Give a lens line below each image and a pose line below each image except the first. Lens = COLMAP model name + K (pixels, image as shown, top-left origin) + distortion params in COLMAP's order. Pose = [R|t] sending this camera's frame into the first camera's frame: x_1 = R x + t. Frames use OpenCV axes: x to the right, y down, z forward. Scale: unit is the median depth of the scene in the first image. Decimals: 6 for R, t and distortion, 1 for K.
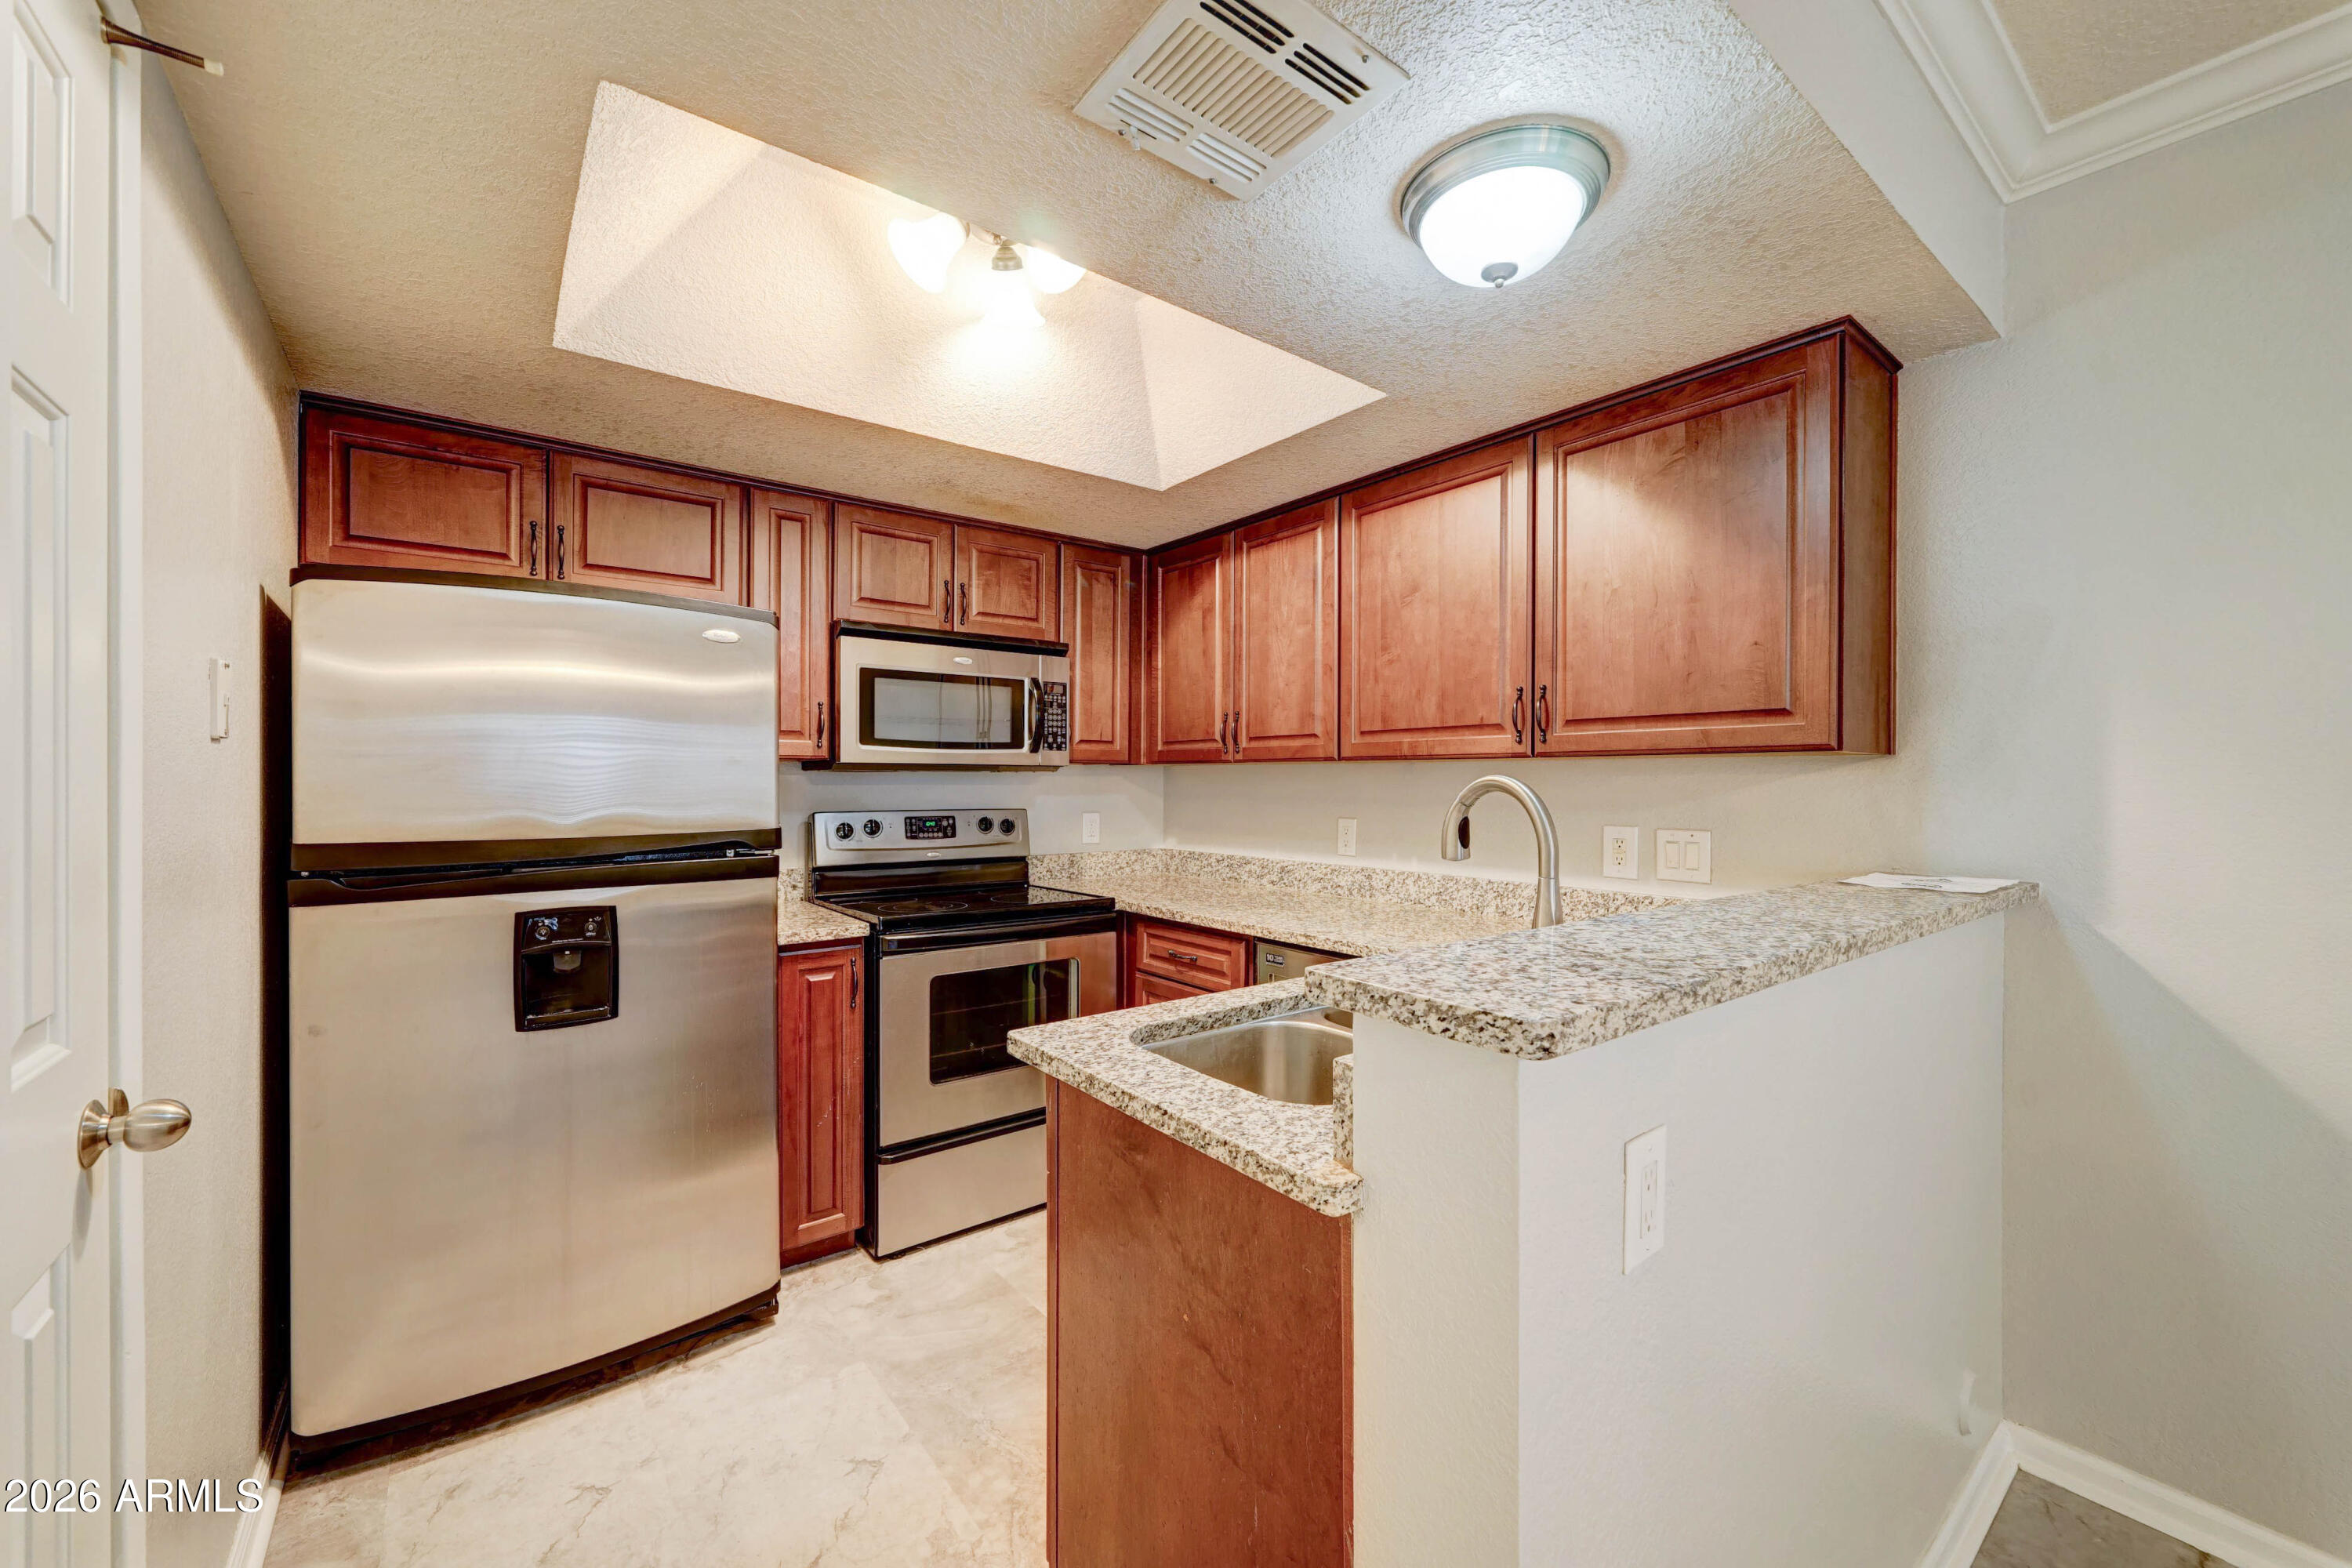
lens RADIAL K [[913.9, 0, 1184.2], [0, 913.9, 776.4], [0, 0, 1]] dist [-0.000455, 0.000008]
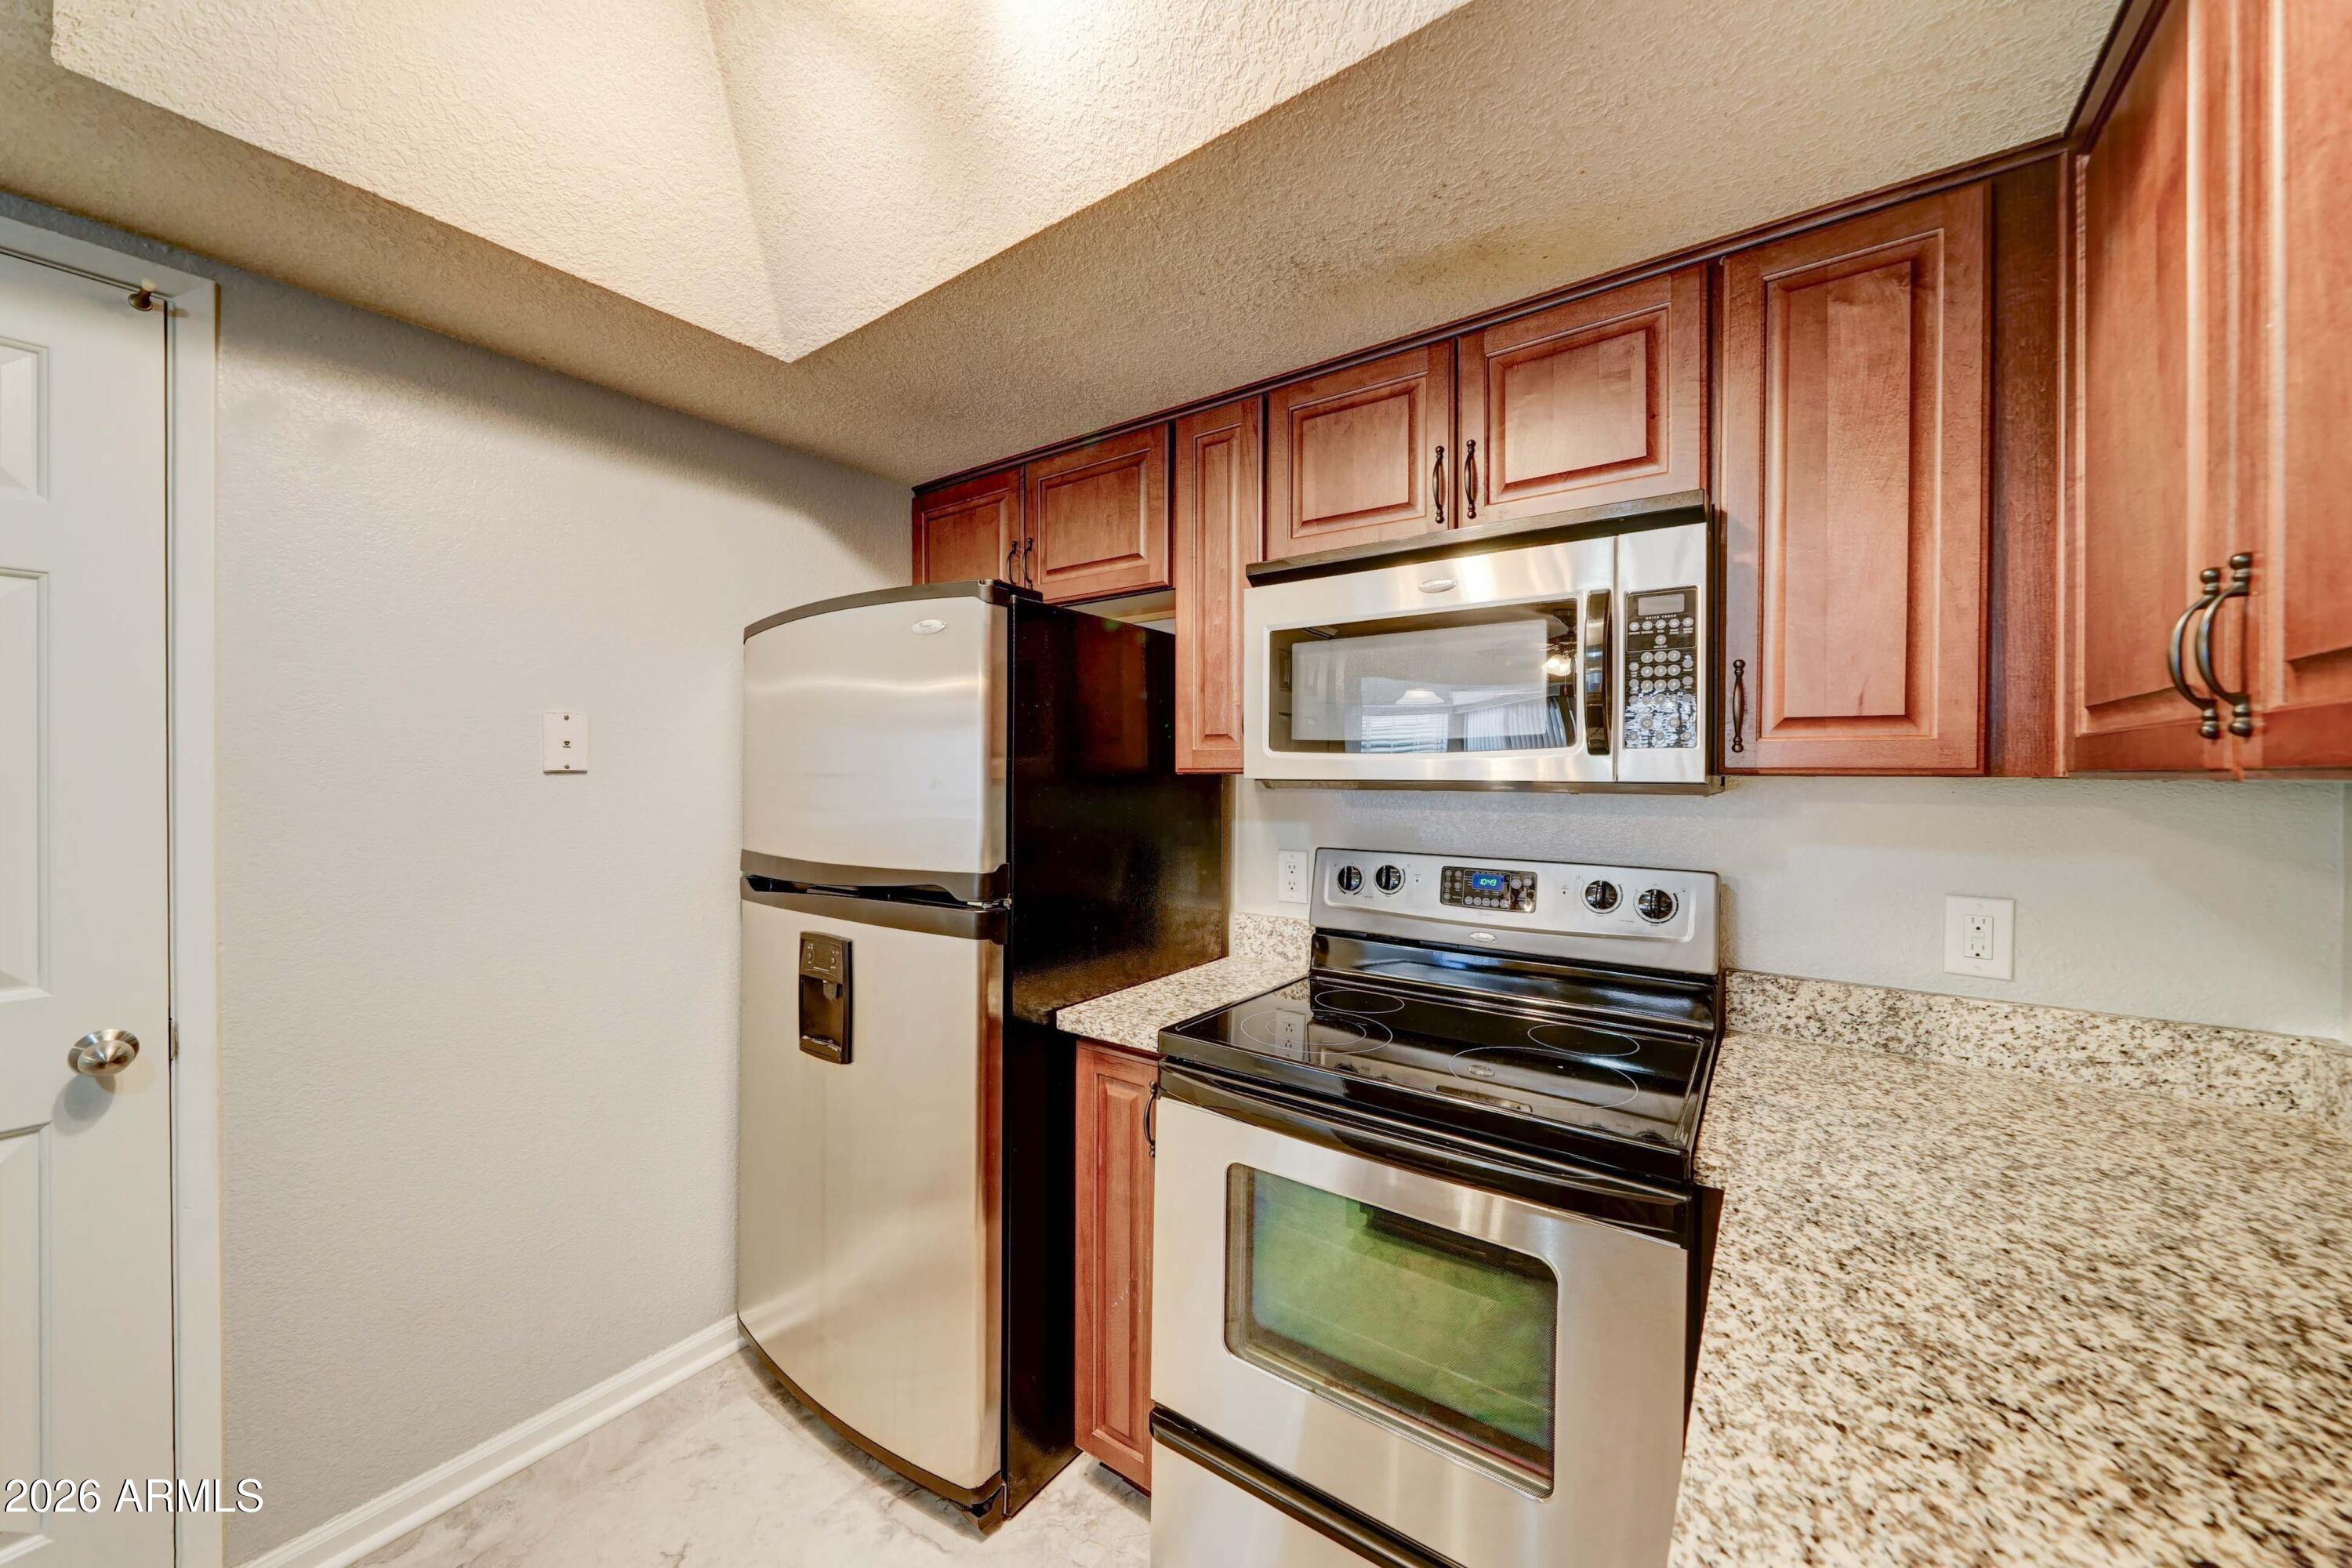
lens RADIAL K [[840.2, 0, 1187.5], [0, 840.2, 779.2], [0, 0, 1]] dist [-0.002545, -0.000128]
pose [[0.293014, 0.007660, -0.956077, 0.175554], [-0.001367, 0.999970, 0.007593, -0.017010], [0.956107, -0.000918, 0.293016, 0.691501]]
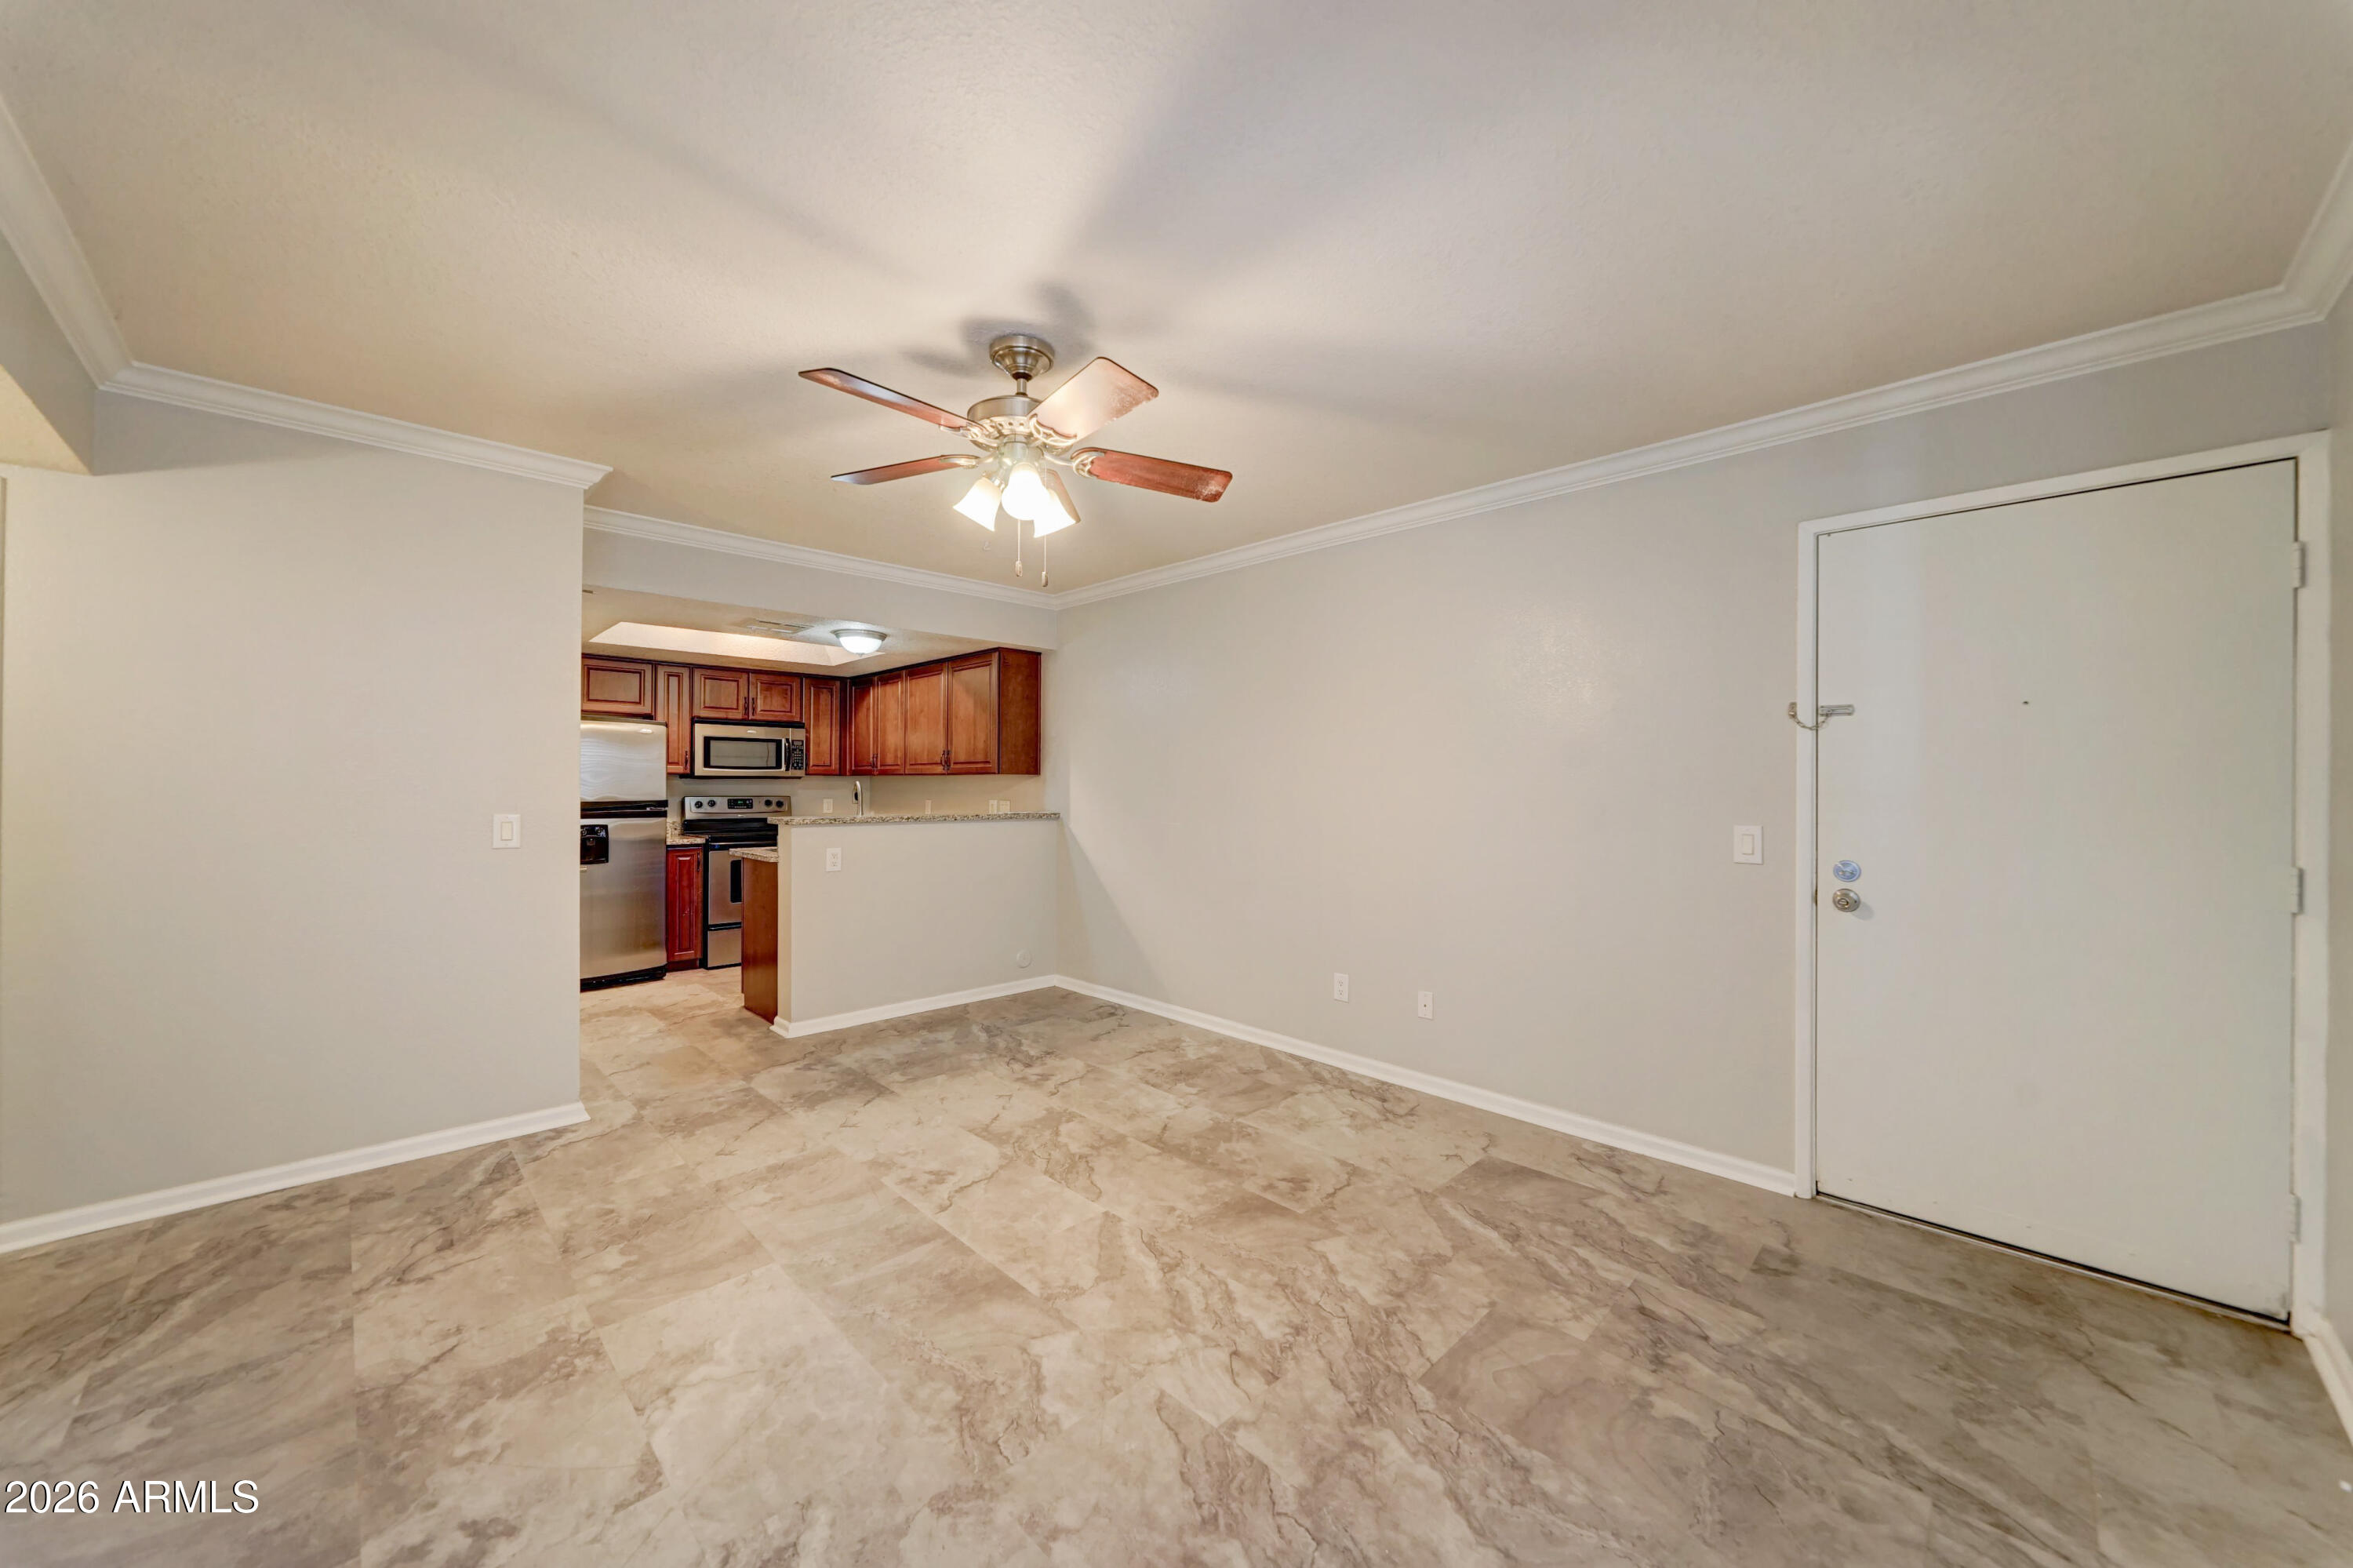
lens RADIAL K [[840.5, 0, 1188.0], [0, 840.5, 779.2], [0, 0, 1]] dist [-0.002545, -0.000128]
pose [[0.991756, 0.002456, 0.128118, 0.572492], [-0.002138, 0.999994, -0.002620, -0.001549], [-0.128124, 0.002325, 0.991755, -1.240638]]
